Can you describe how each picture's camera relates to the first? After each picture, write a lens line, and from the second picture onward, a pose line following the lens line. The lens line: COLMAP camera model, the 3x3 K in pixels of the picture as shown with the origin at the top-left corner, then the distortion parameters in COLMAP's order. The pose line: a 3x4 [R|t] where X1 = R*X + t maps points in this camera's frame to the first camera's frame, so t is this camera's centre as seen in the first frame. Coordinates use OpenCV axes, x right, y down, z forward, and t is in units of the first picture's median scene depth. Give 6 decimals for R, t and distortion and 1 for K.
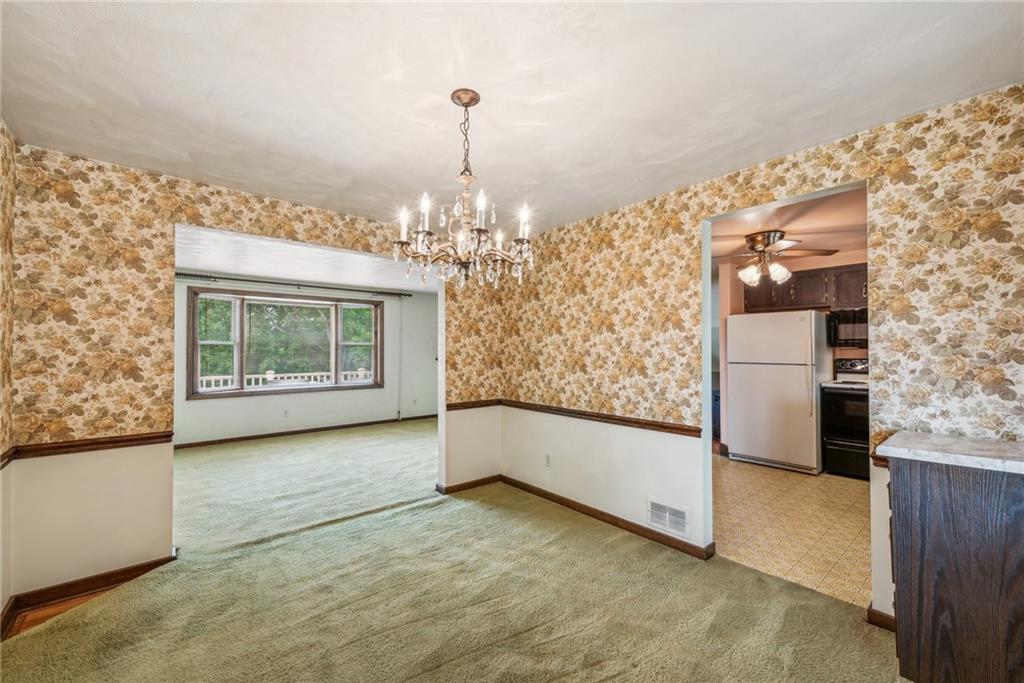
lens RADIAL K [[402.3, 0, 518.0], [0, 402.3, 341.4], [0, 0, 1]] dist [-0.019082, -0.000192]
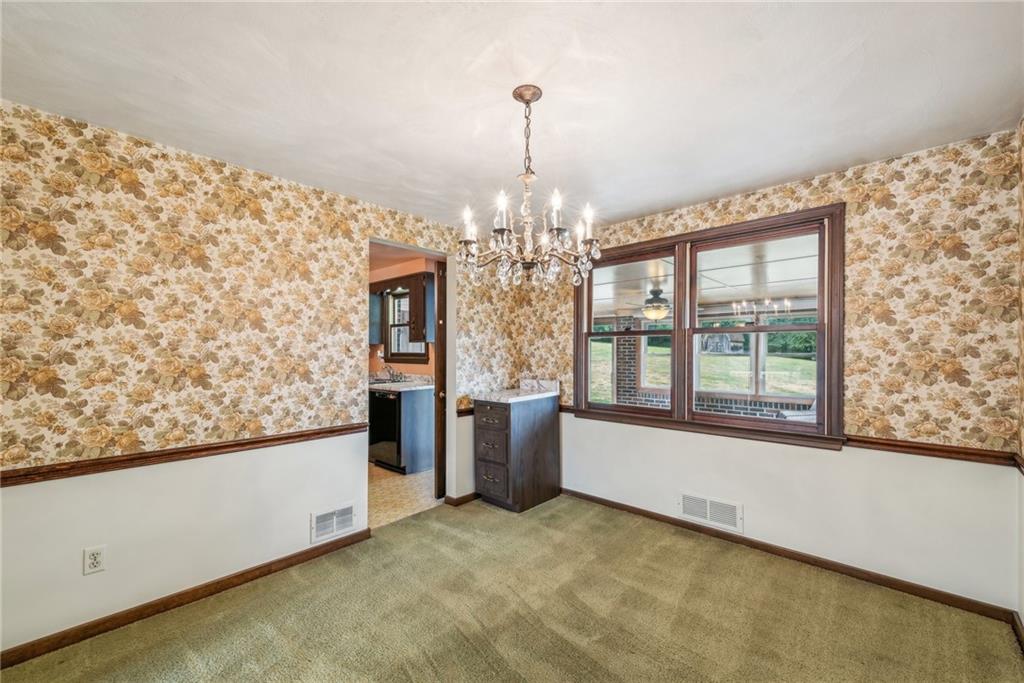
lens RADIAL K [[402.3, 0, 518.0], [0, 402.3, 341.4], [0, 0, 1]] dist [-0.019082, -0.000192]
pose [[0.989210, -0.007555, 0.146306, -0.347046], [0.007531, 0.999971, 0.000713, -0.005383], [-0.146308, 0.000396, 0.989239, -0.030564]]
